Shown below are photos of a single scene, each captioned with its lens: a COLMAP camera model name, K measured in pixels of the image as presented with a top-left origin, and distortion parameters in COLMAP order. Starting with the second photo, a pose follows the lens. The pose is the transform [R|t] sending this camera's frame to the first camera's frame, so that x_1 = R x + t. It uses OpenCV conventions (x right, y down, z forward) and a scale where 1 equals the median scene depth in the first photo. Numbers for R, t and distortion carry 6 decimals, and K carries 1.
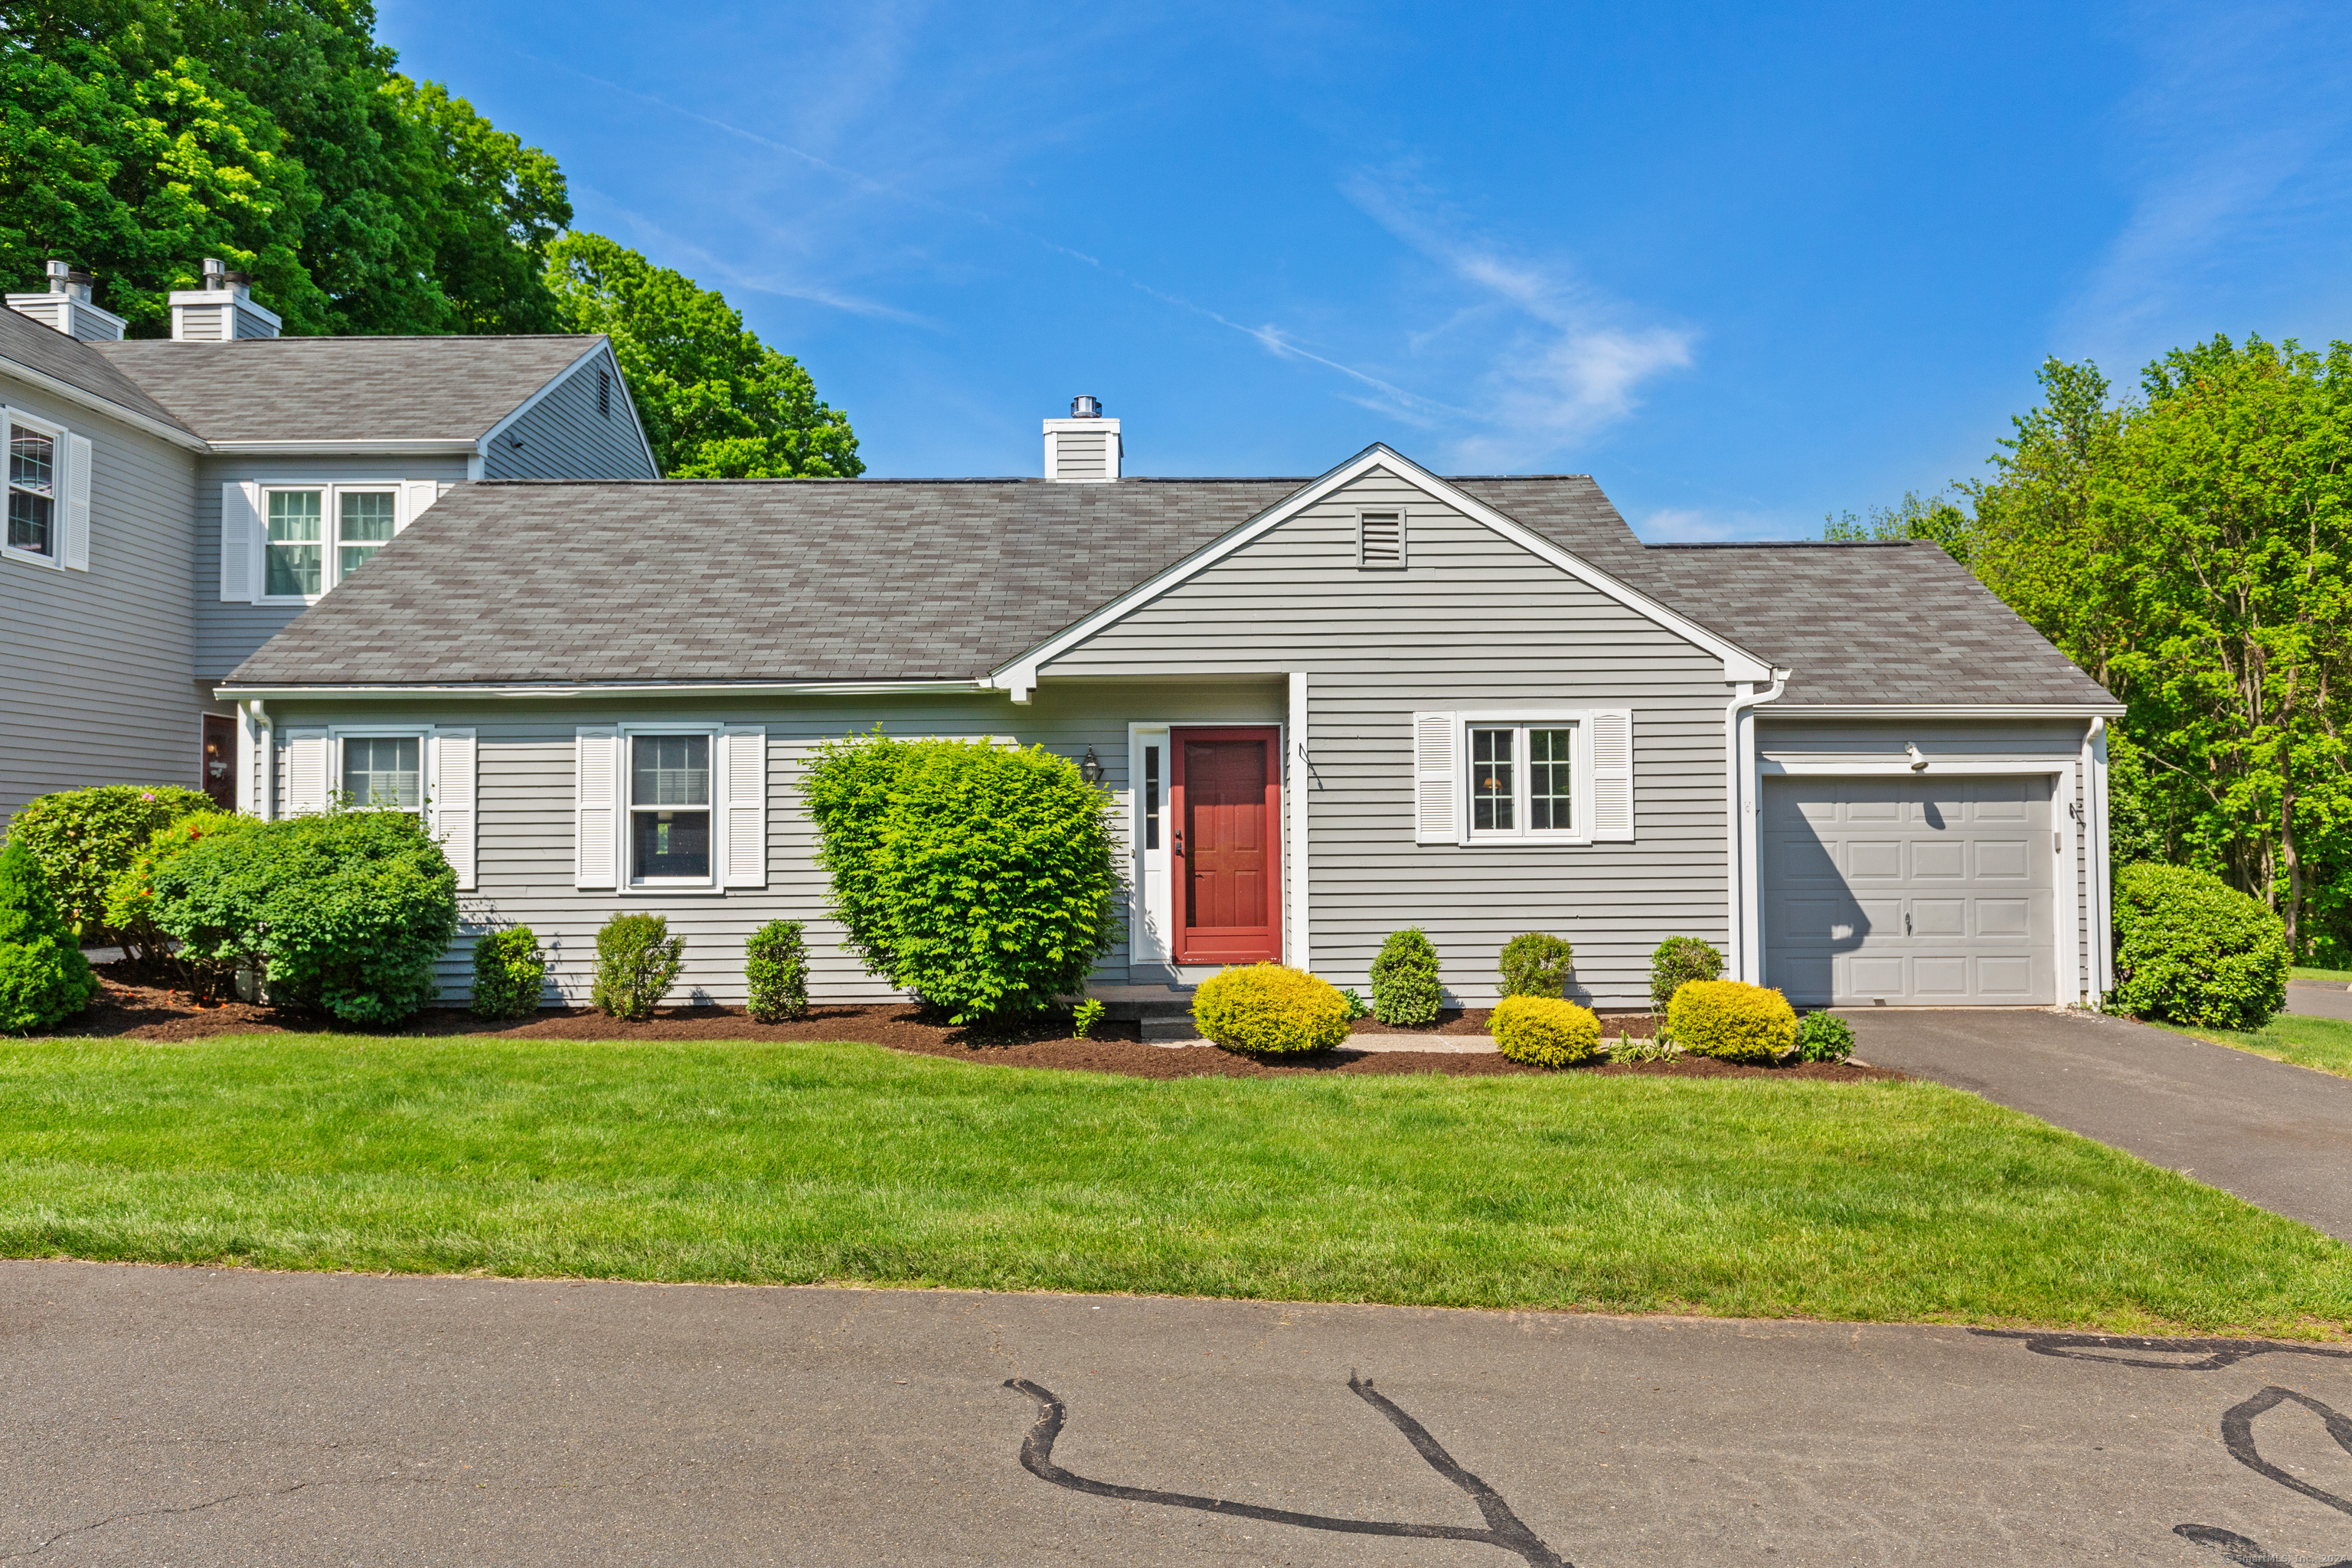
lens RADIAL K [[1672.1, 0, 1176.0], [0, 1672.1, 784.0], [0, 0, 1]] dist [0.000722, 0.000856]
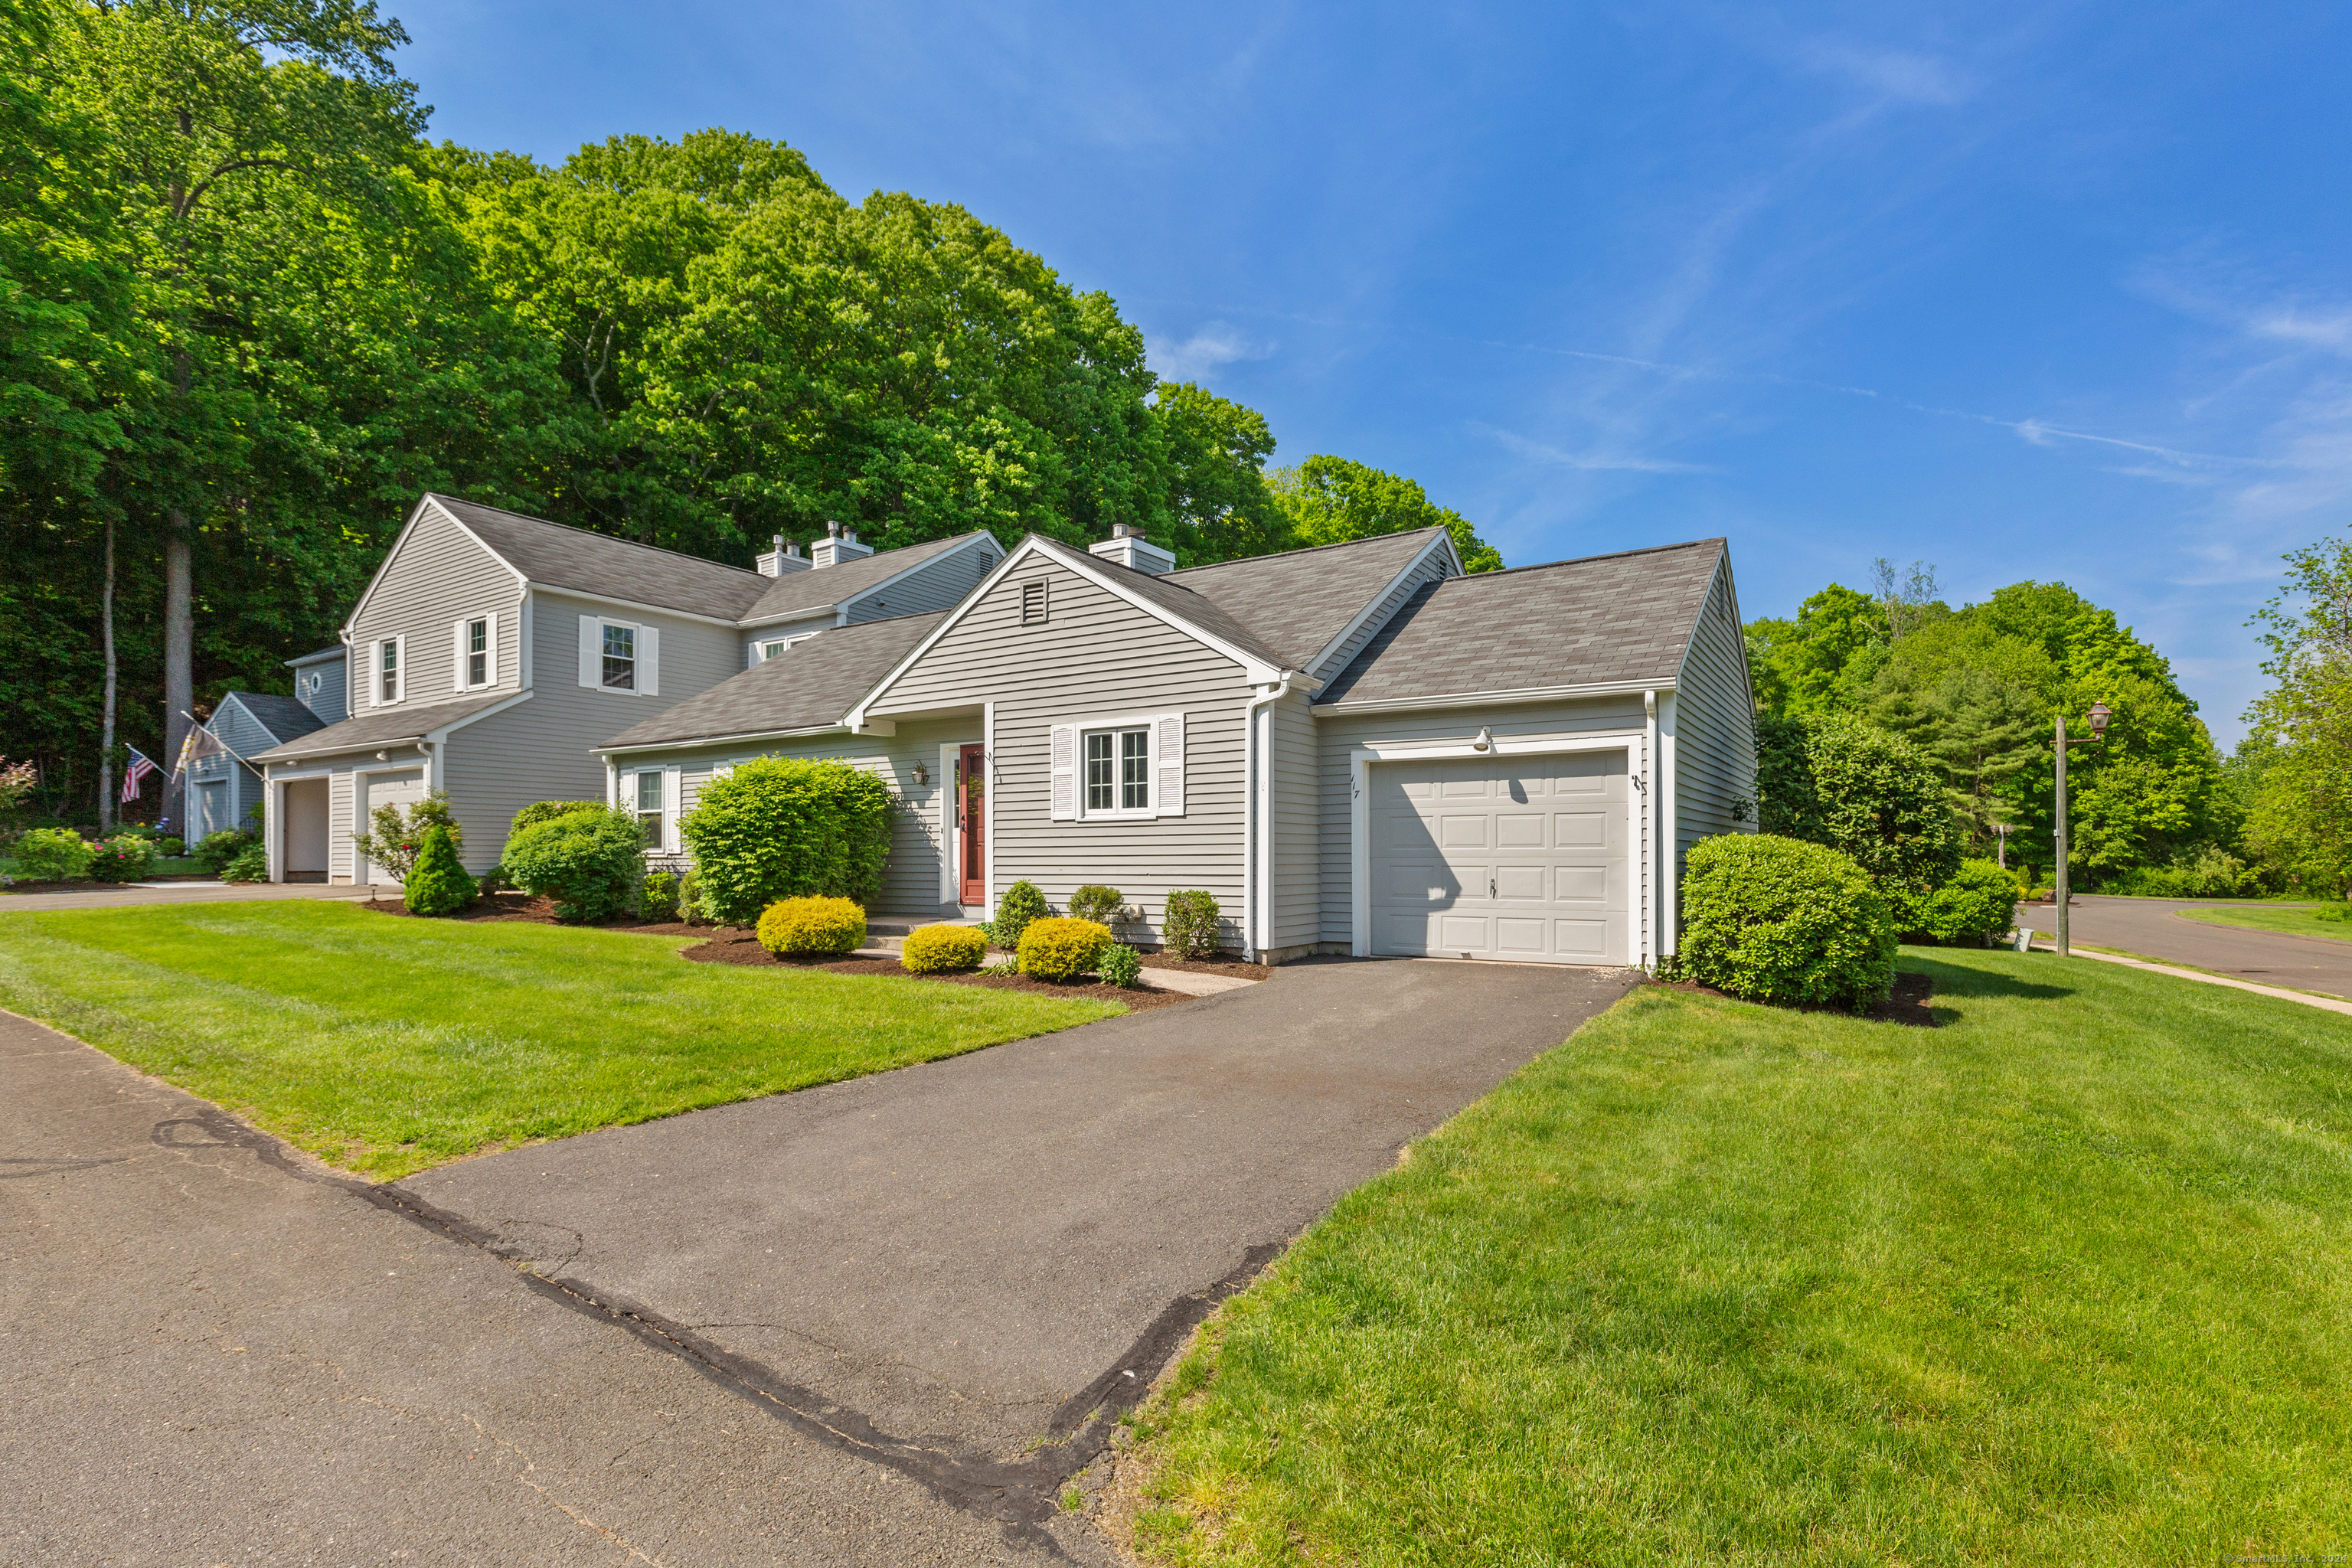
lens RADIAL K [[1108.9, 0, 1183.8], [0, 1108.9, 850.0], [0, 0, 1]] dist [-0.000326, 0.000008]
pose [[0.839616, 0.000477, -0.543181, 0.710787], [0.018774, 0.999377, 0.029898, 0.033769], [0.542856, -0.035301, 0.839083, 0.275973]]
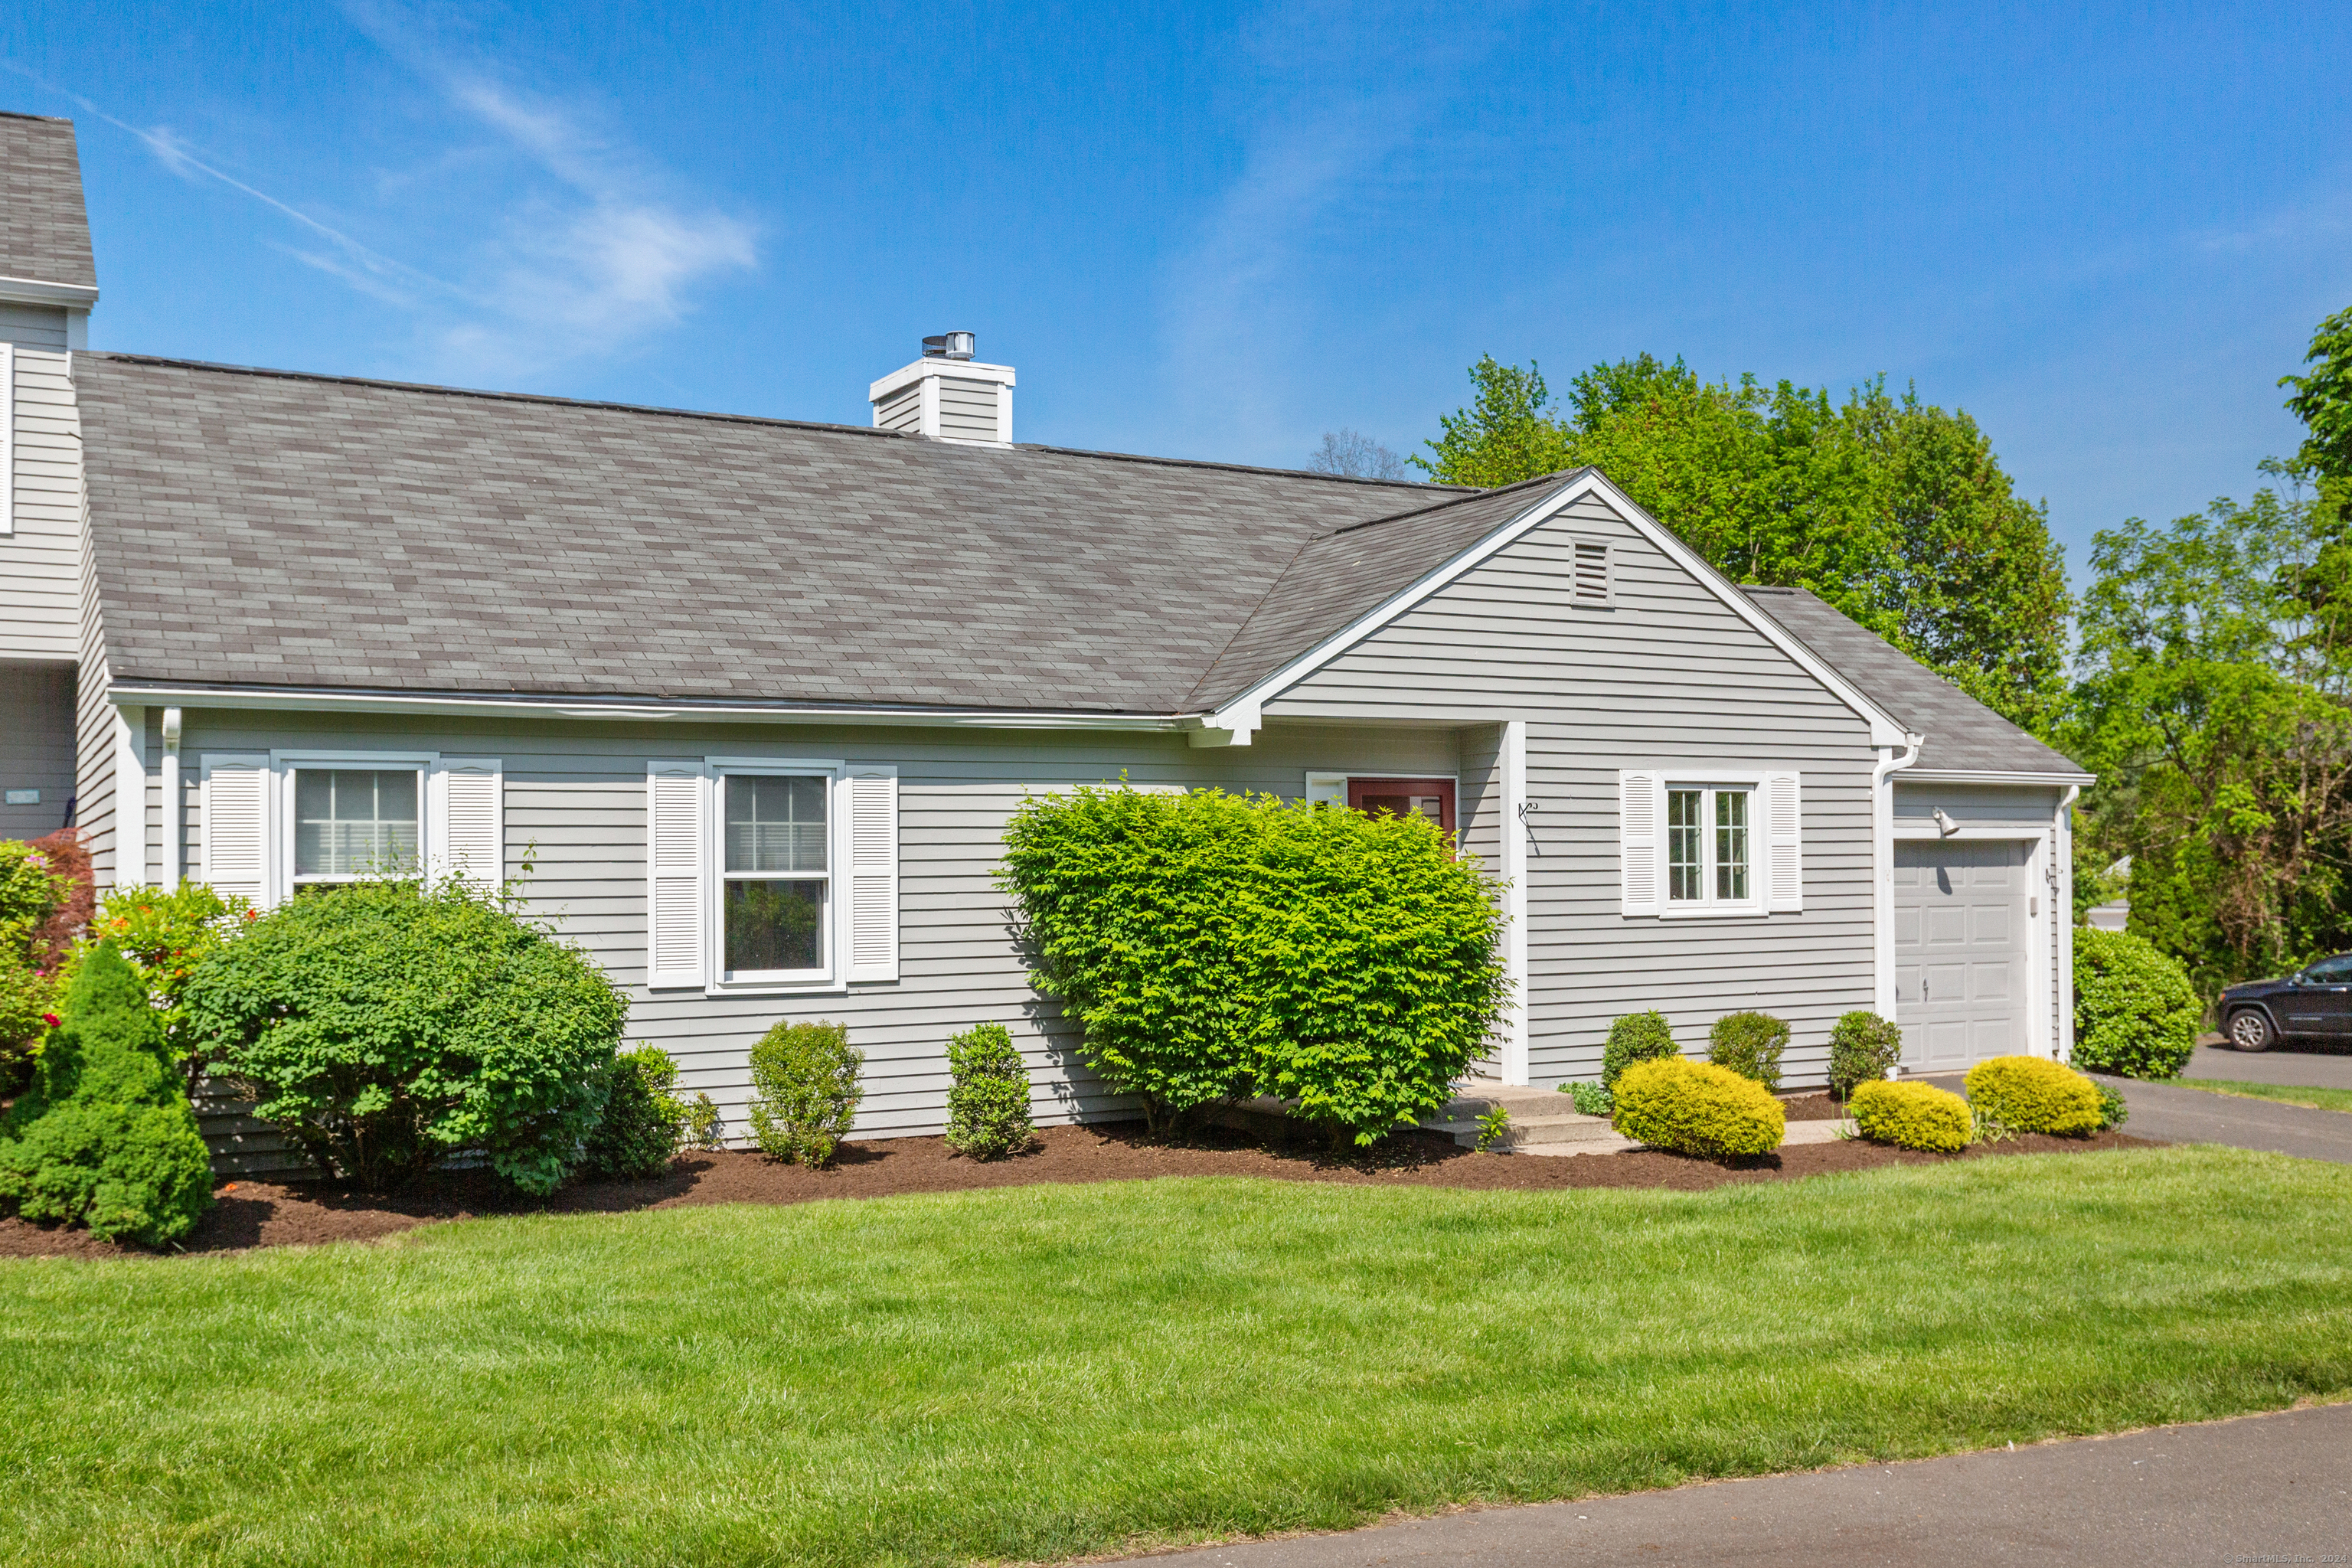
lens RADIAL K [[2179.3, 0, 1181.1], [0, 2179.3, 828.5], [0, 0, 1]] dist [-0.000095, 0.004304]
pose [[0.877868, 0.009856, 0.478801, -0.605204], [-0.016716, 0.999810, 0.010068, -0.018700], [-0.478611, -0.016841, 0.877866, 0.082851]]
